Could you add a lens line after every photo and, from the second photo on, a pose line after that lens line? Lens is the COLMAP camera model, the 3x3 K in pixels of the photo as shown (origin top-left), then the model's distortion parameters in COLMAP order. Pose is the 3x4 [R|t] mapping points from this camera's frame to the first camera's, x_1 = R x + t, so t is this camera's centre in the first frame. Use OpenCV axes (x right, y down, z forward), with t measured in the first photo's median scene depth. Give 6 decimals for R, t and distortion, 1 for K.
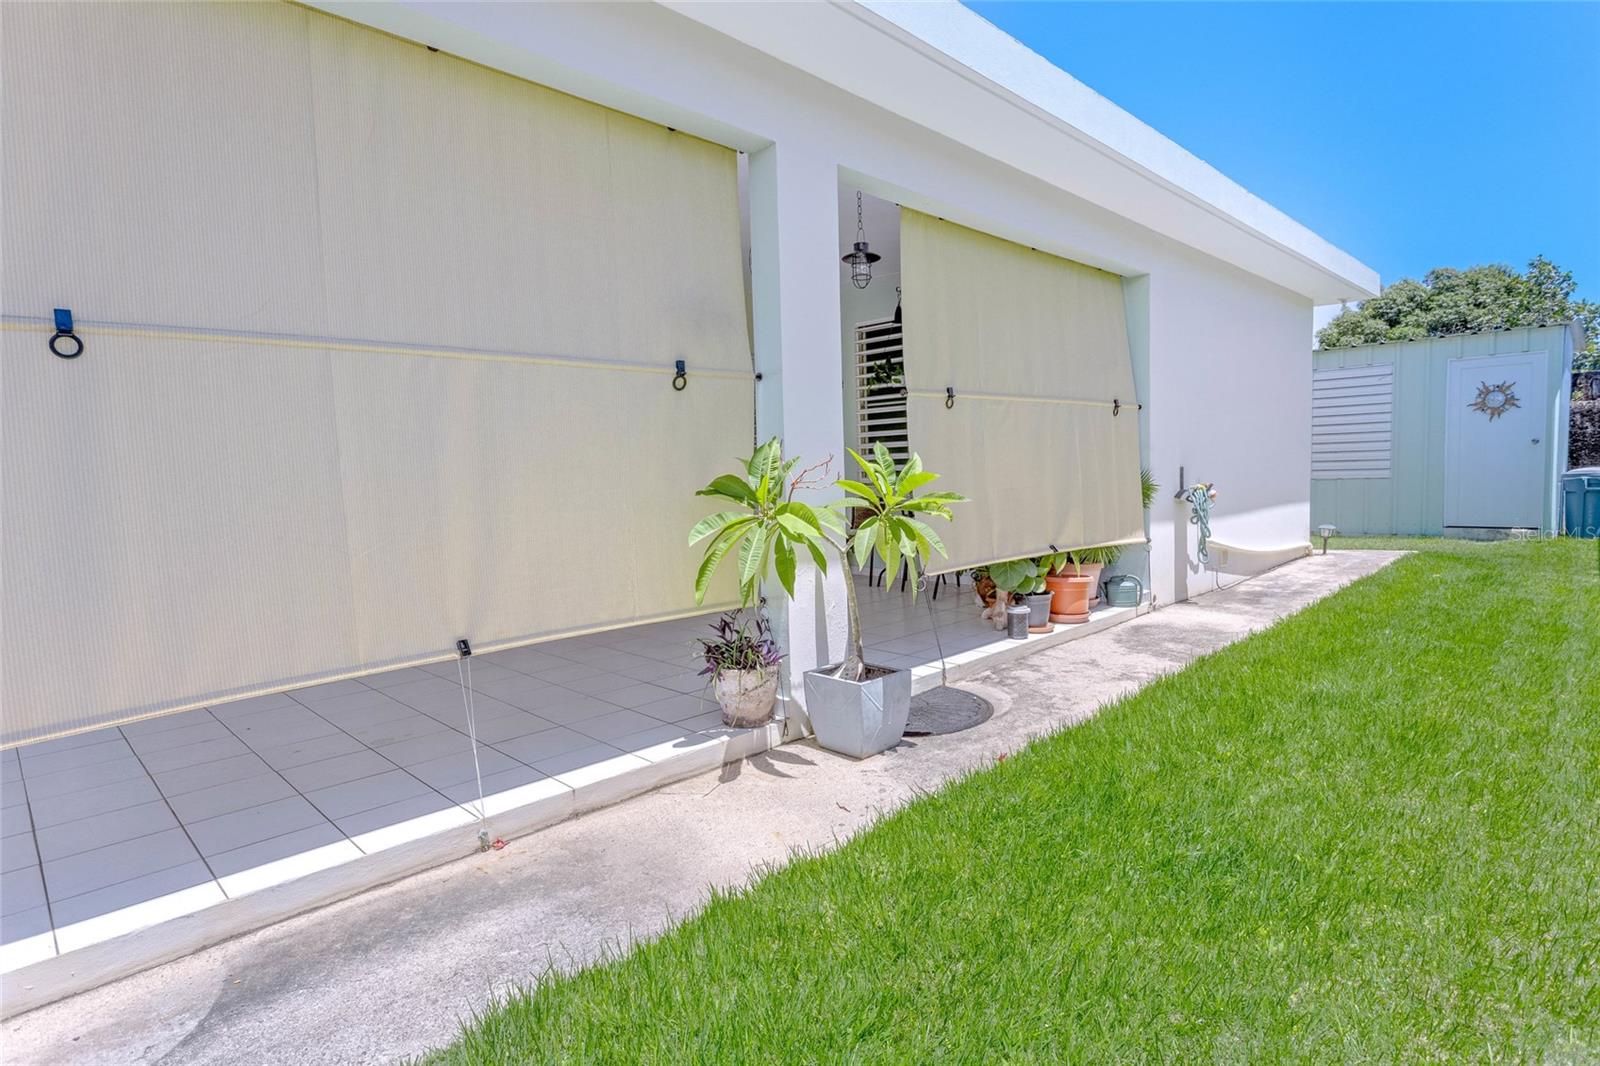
lens RADIAL K [[832.3, 0, 803.6], [0, 832.3, 533.0], [0, 0, 1]] dist [0.003352, 0.000350]
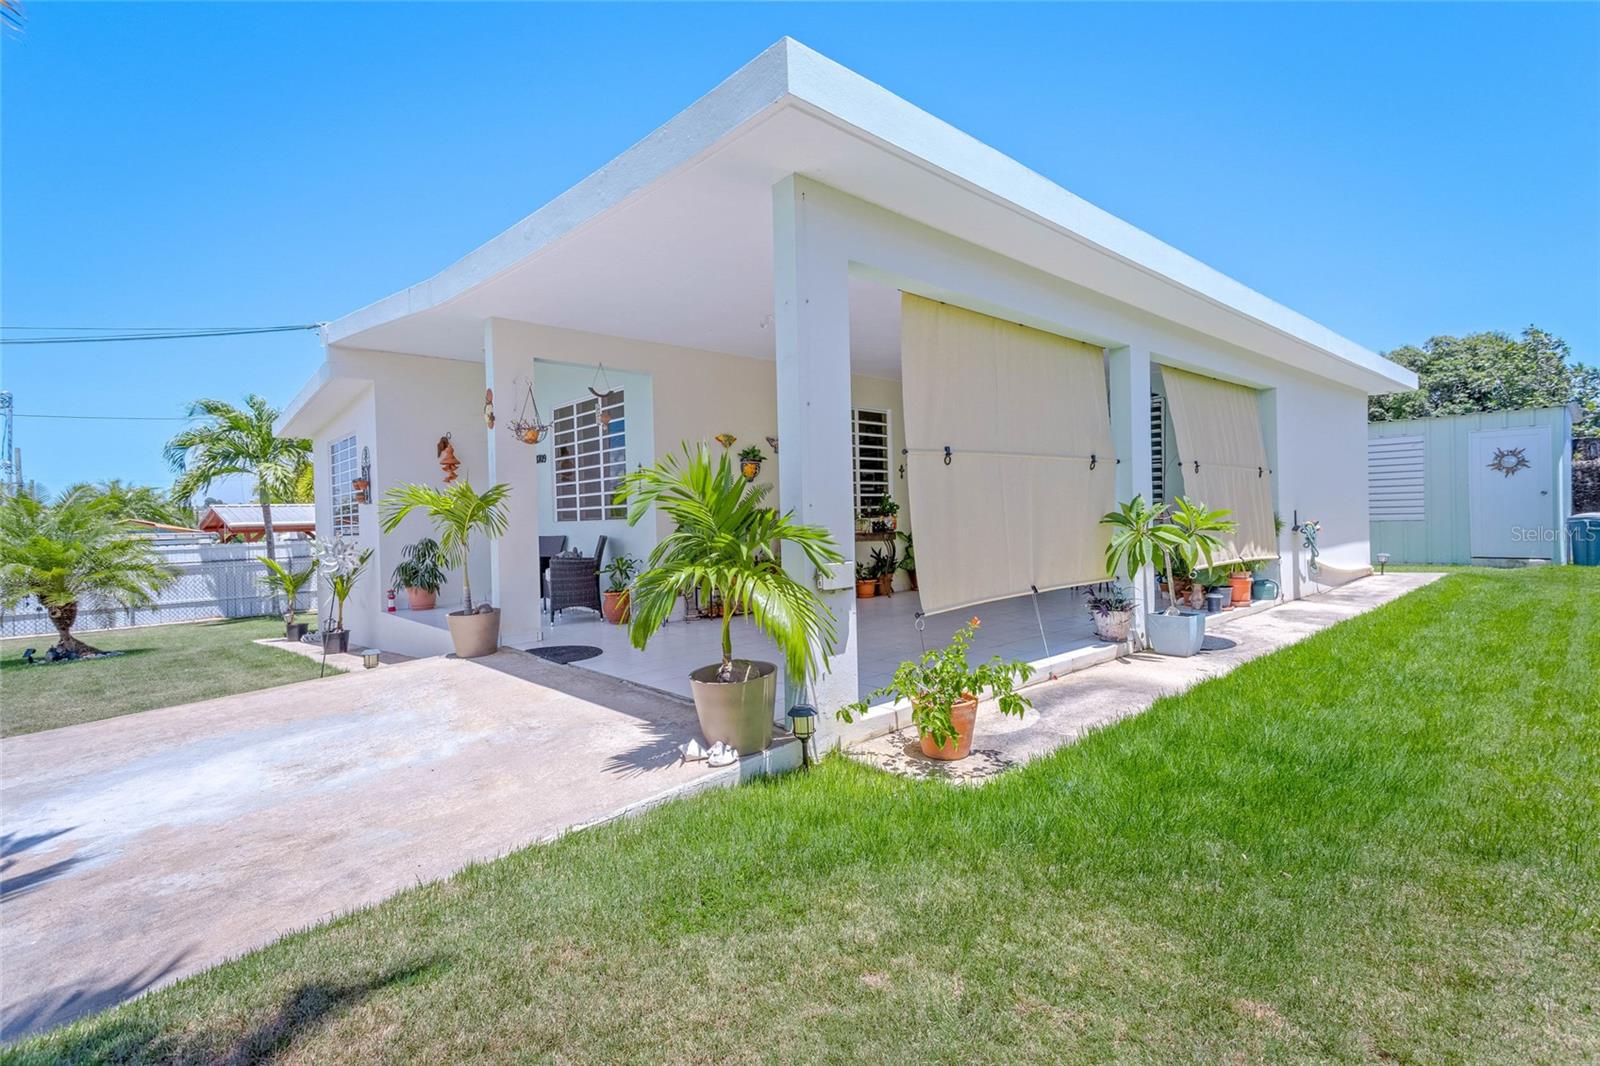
lens RADIAL K [[736.3, 0, 794.4], [0, 736.3, 525.2], [0, 0, 1]] dist [0.002558, 0.005764]
pose [[0.997610, 0.005601, -0.068863, -0.255772], [-0.009729, 0.998166, -0.059748, 0.025875], [0.068402, 0.060275, 0.995835, -0.281468]]
